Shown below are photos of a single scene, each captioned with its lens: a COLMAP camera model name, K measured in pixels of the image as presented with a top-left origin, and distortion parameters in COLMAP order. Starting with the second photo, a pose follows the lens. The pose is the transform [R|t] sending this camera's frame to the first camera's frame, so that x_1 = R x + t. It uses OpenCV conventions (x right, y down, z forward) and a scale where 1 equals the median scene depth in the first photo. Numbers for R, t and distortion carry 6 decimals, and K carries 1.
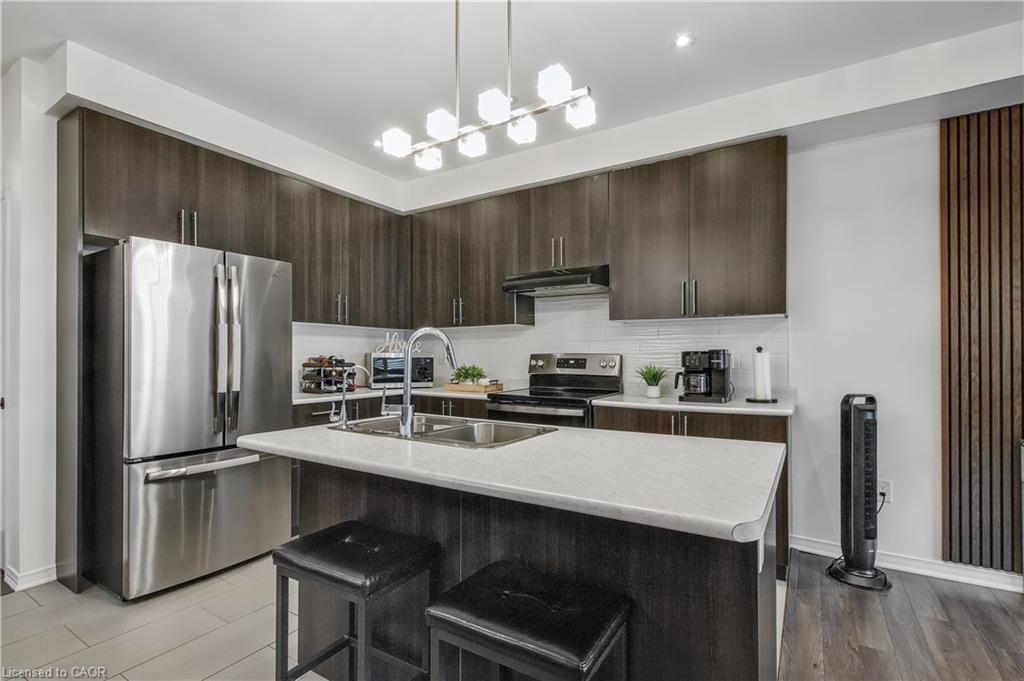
lens RADIAL K [[477.0, 0, 513.5], [0, 477.0, 351.4], [0, 0, 1]] dist [0.003261, -0.002601]
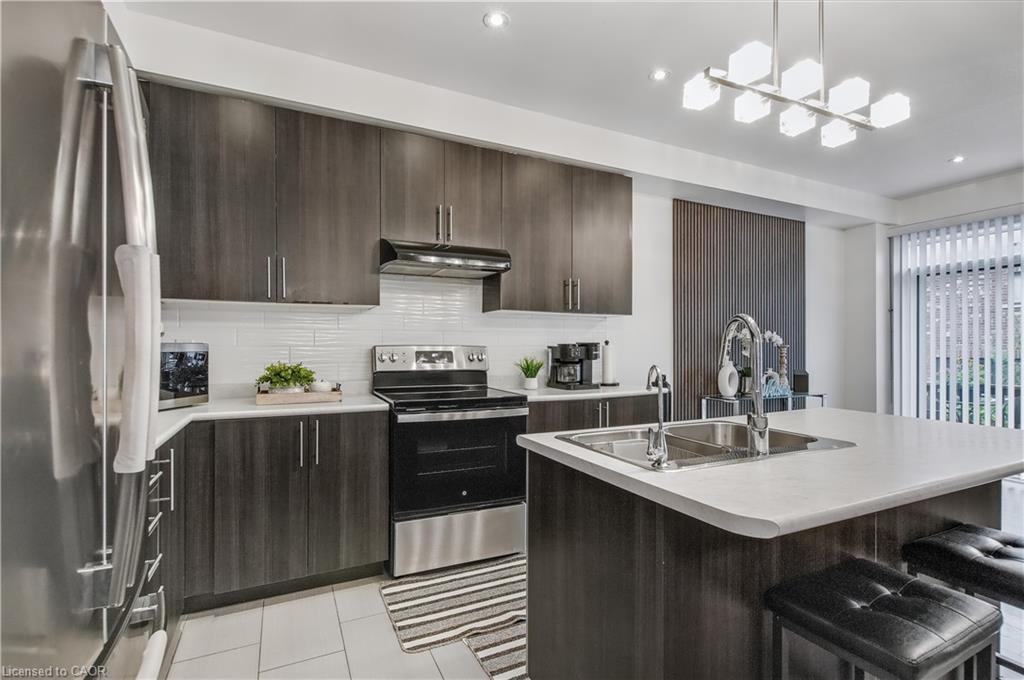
lens RADIAL K [[477.0, 0, 513.1], [0, 477.0, 337.9], [0, 0, 1]] dist [0.003261, -0.002601]
pose [[0.531787, 0.004558, 0.846866, -0.620604], [-0.015303, 0.999874, 0.004228, -0.017111], [-0.846740, -0.015208, 0.531789, 0.510104]]
